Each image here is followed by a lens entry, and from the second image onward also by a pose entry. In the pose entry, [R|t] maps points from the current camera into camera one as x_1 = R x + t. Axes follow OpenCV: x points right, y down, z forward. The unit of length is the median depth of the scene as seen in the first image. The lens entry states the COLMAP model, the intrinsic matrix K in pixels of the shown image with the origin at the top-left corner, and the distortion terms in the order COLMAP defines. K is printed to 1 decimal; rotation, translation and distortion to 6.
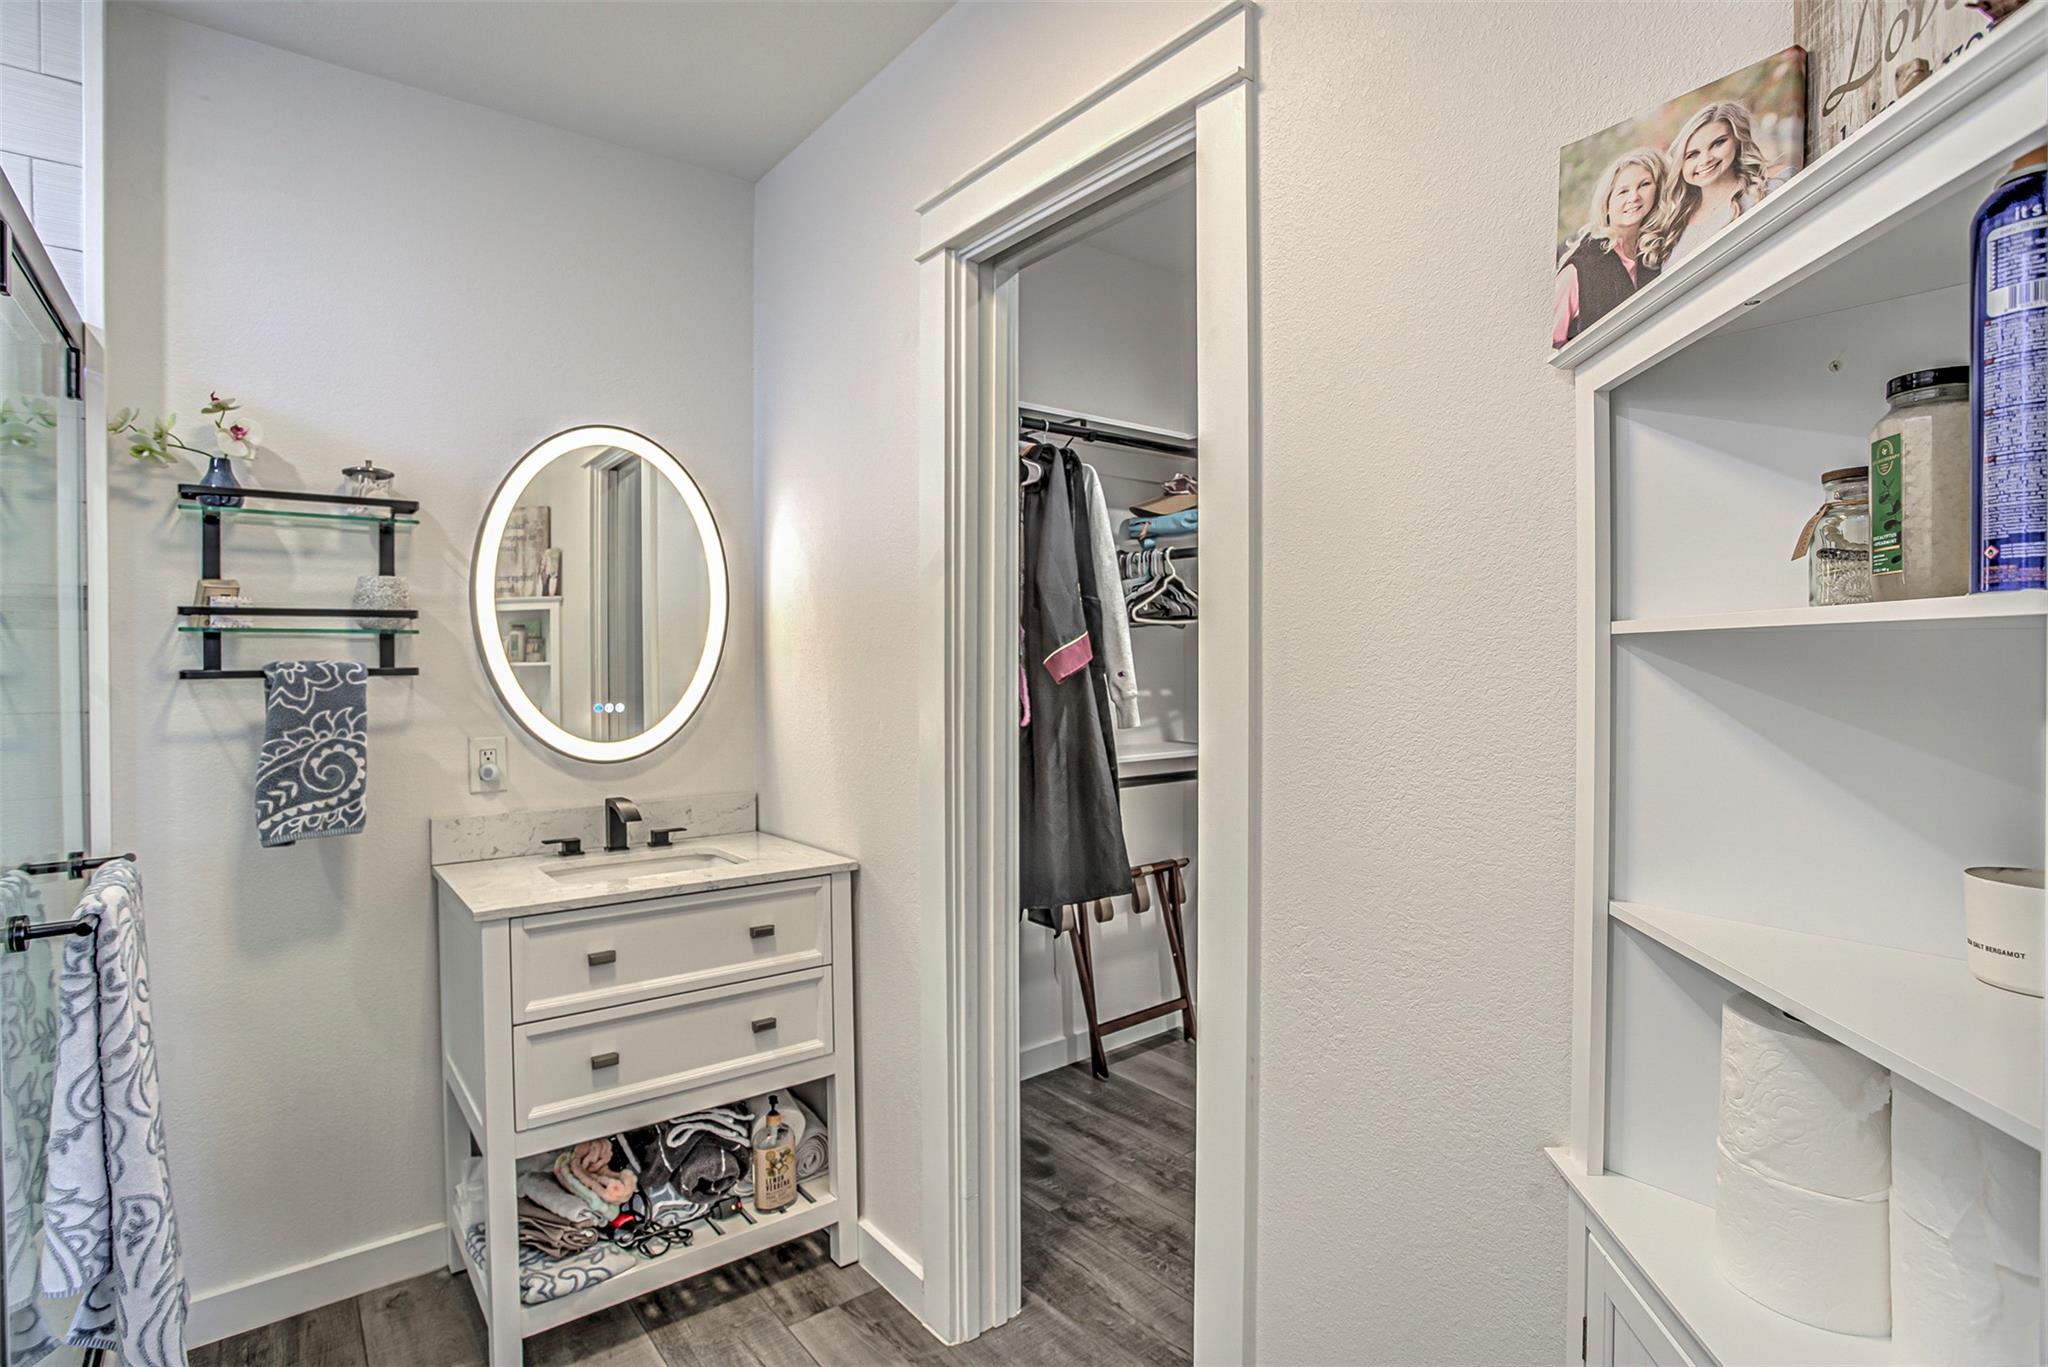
lens RADIAL K [[1020.8, 0, 1024.0], [0, 1020.8, 683.5], [0, 0, 1]] dist [-0.049978, 0.017890]
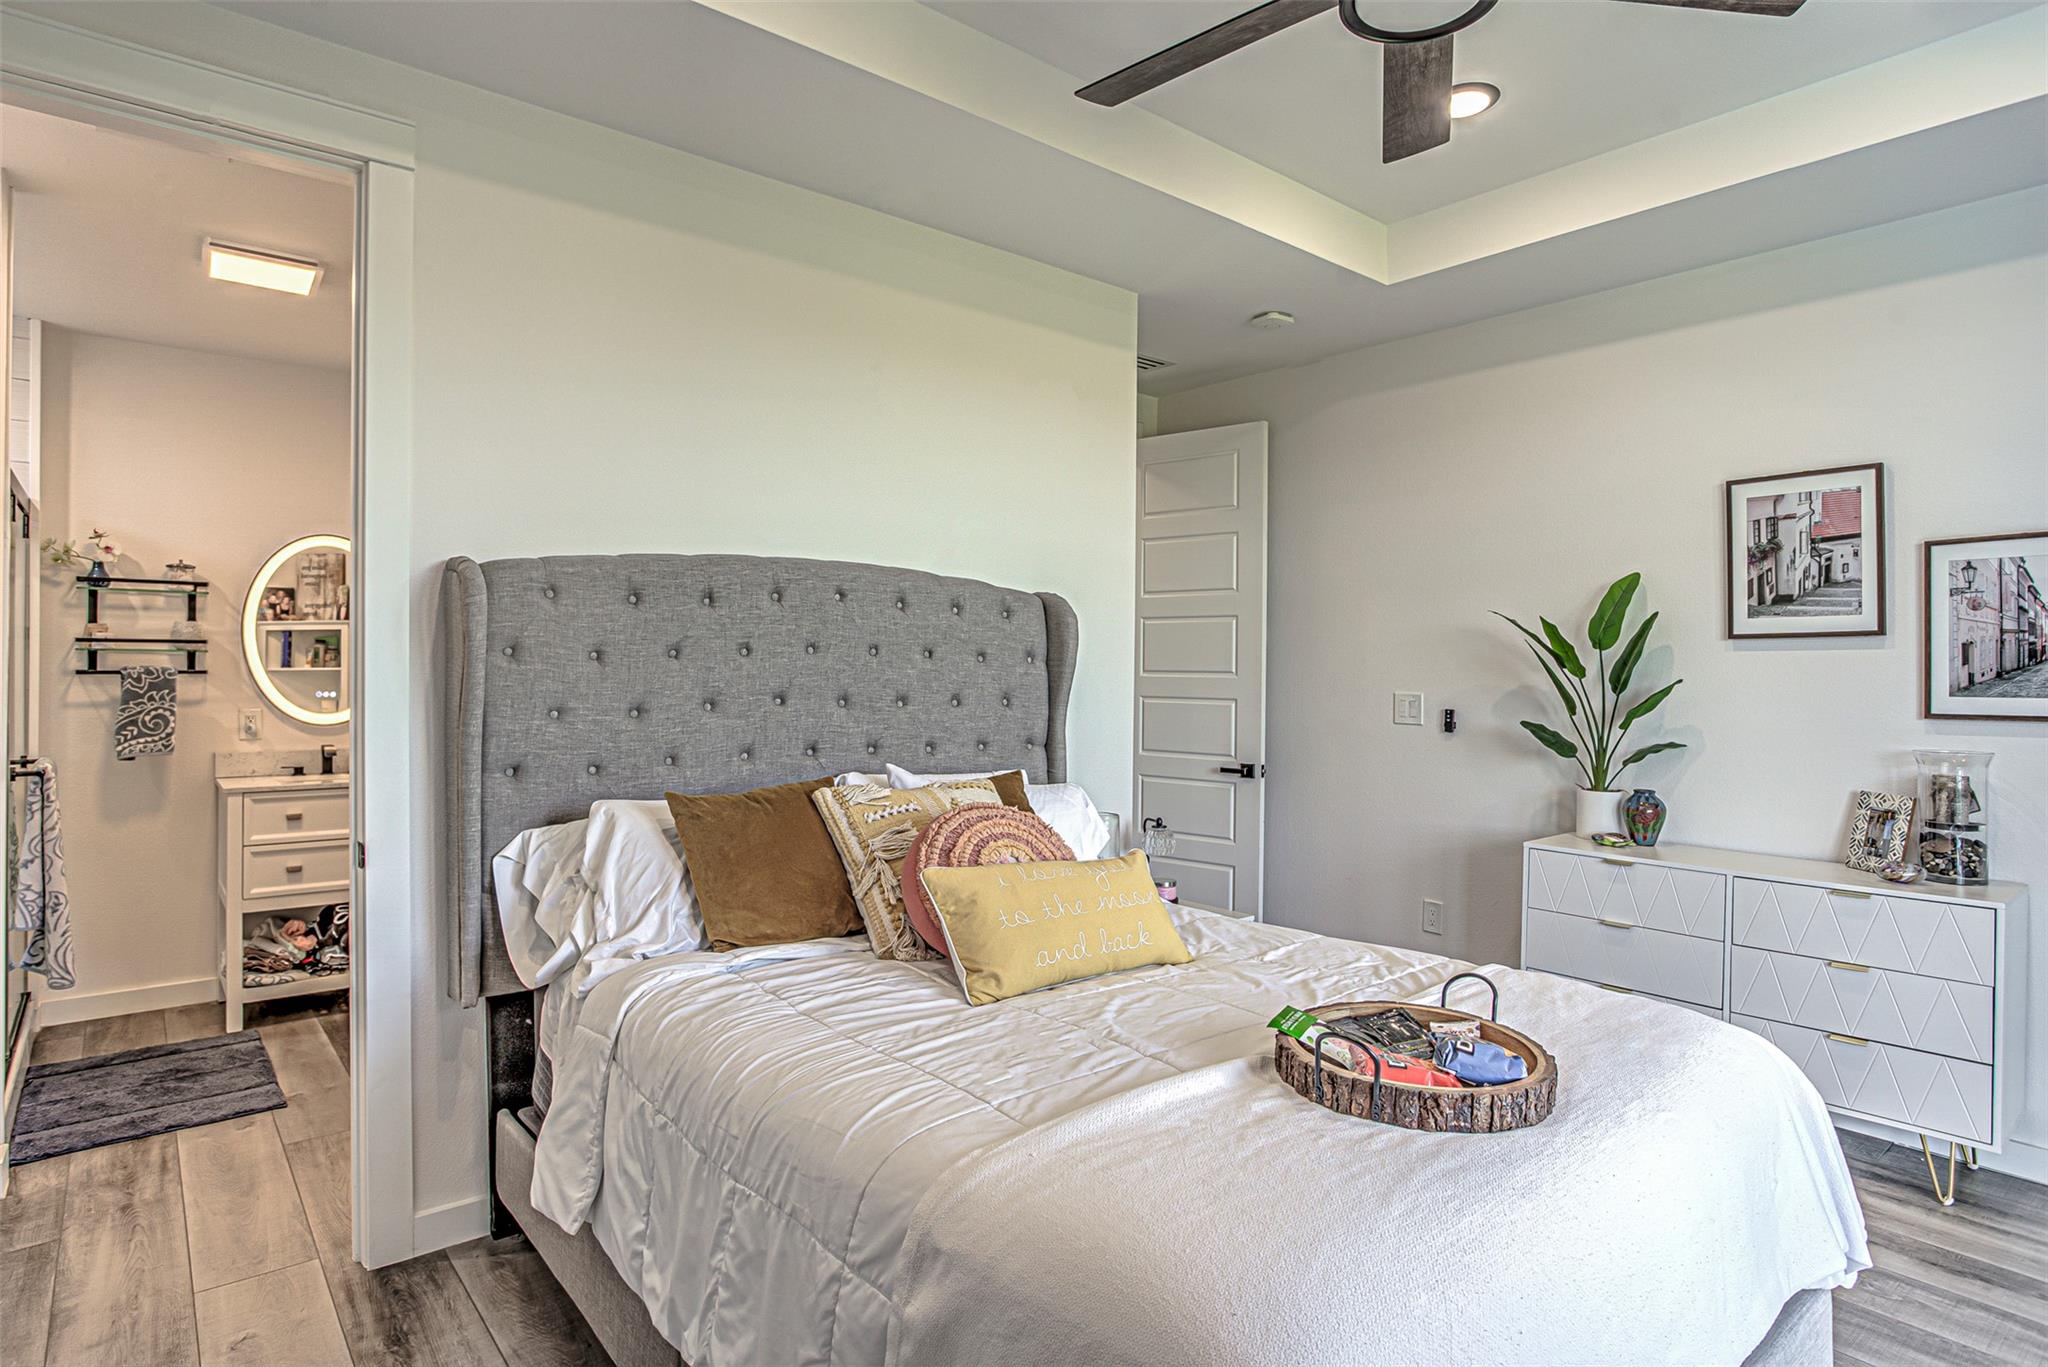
lens RADIAL K [[1120.8, 0, 1024.0], [0, 1120.8, 683.5], [0, 0, 1]] dist [-0.001499, 0.002210]
pose [[0.999690, 0.011873, 0.021904, 0.943748], [-0.011630, 0.999870, -0.011193, 0.016063], [-0.022034, 0.010935, 0.999697, -1.212914]]
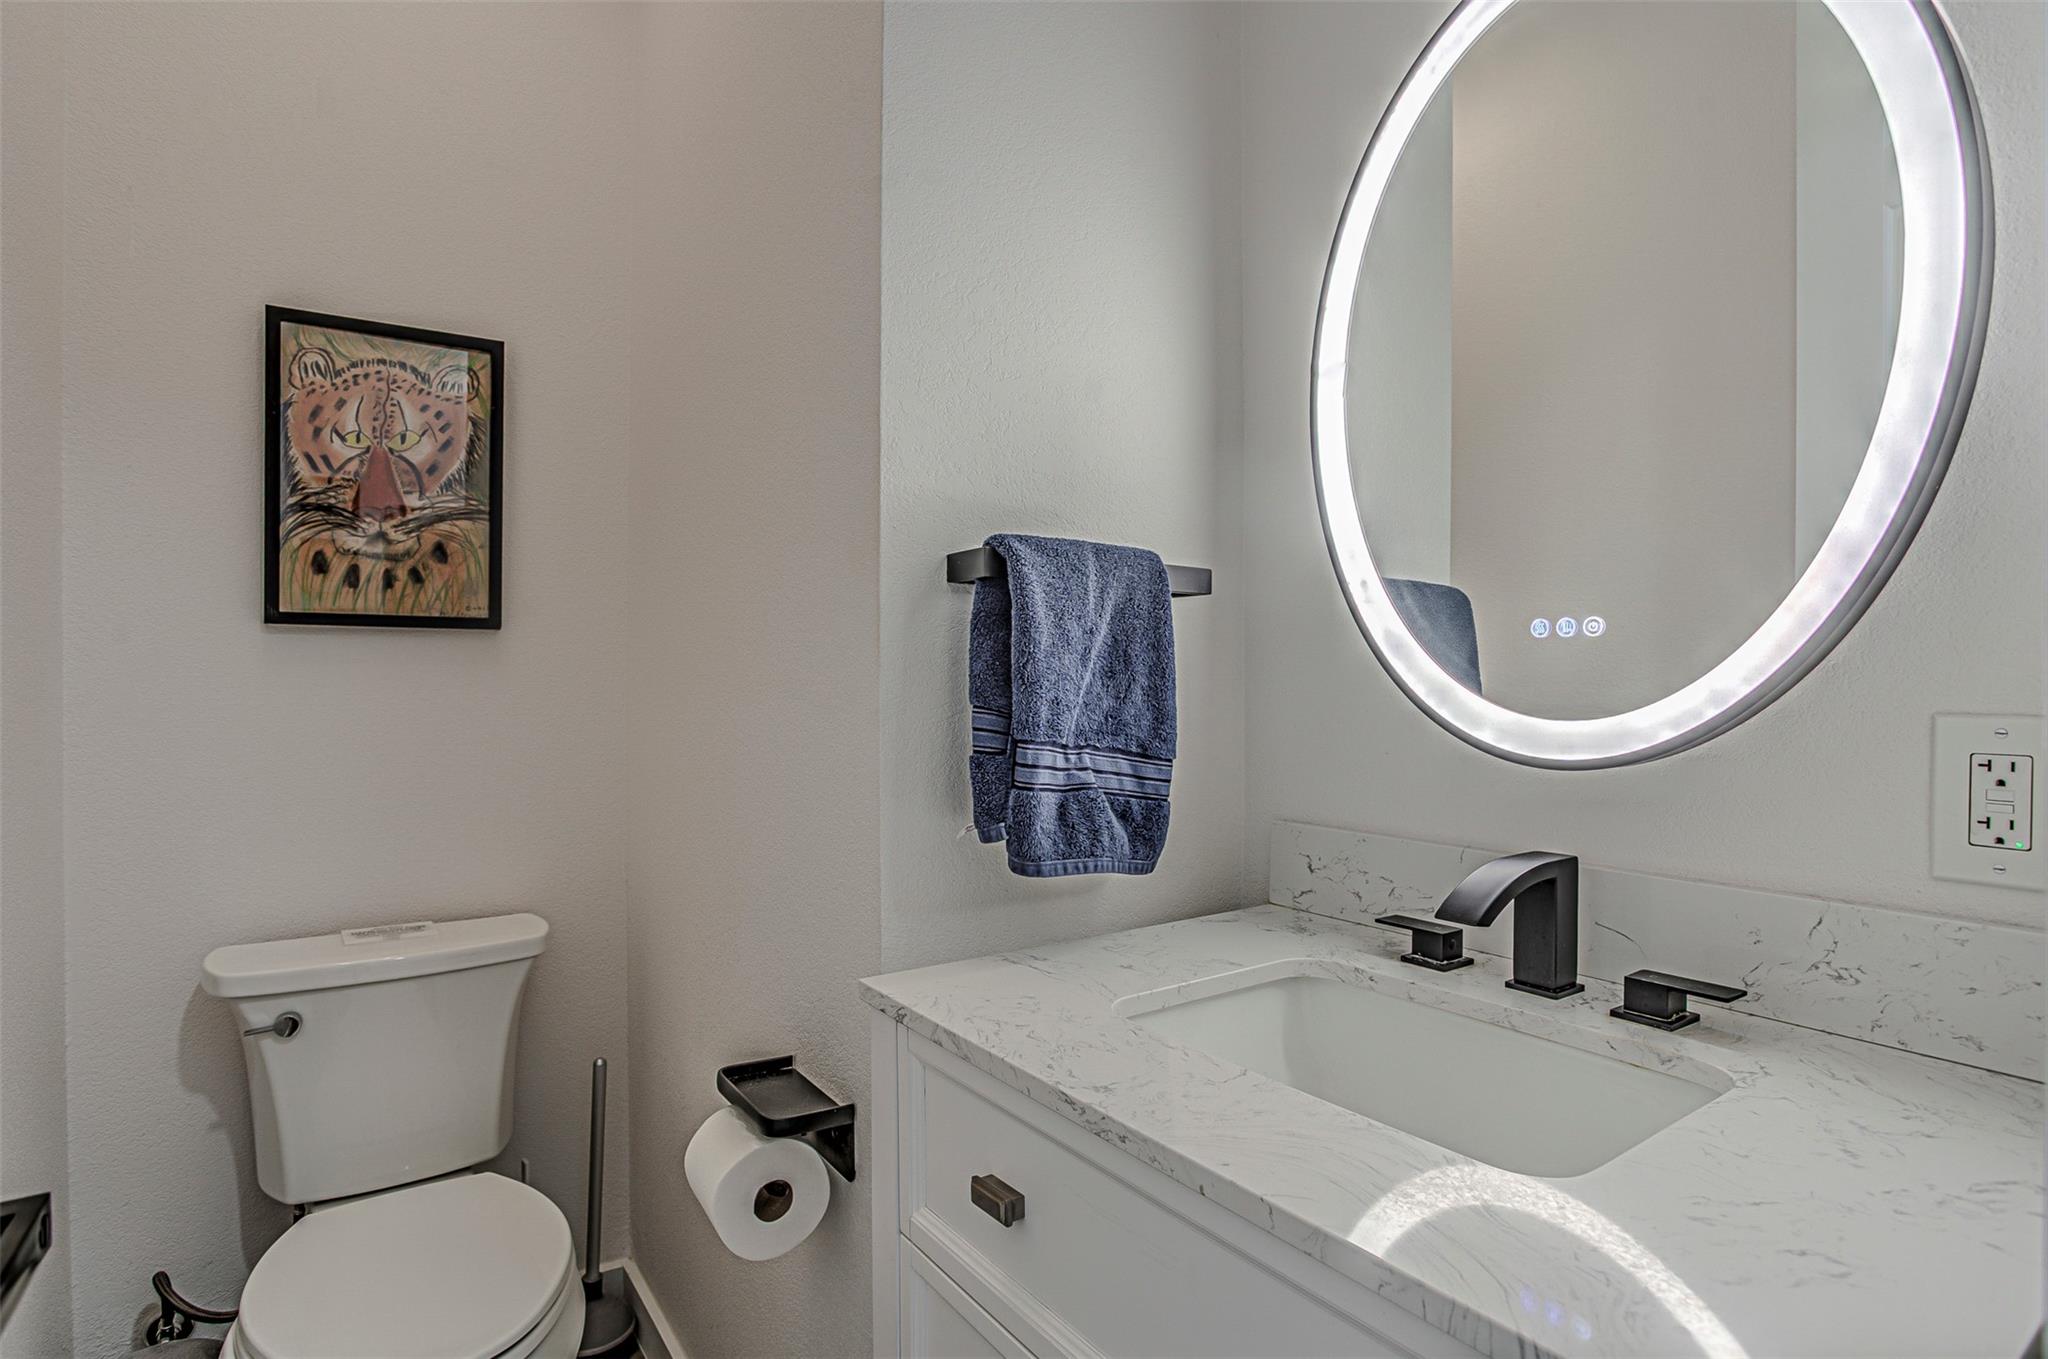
lens RADIAL K [[1020.8, 0, 1024.0], [0, 1020.8, 679.5], [0, 0, 1]] dist [-0.049978, 0.017890]
pose [[-0.044181, 0.005077, -0.999011, -0.013004], [-0.020820, 0.999765, 0.006001, 0.057170], [0.998807, 0.021064, -0.044065, 0.992764]]
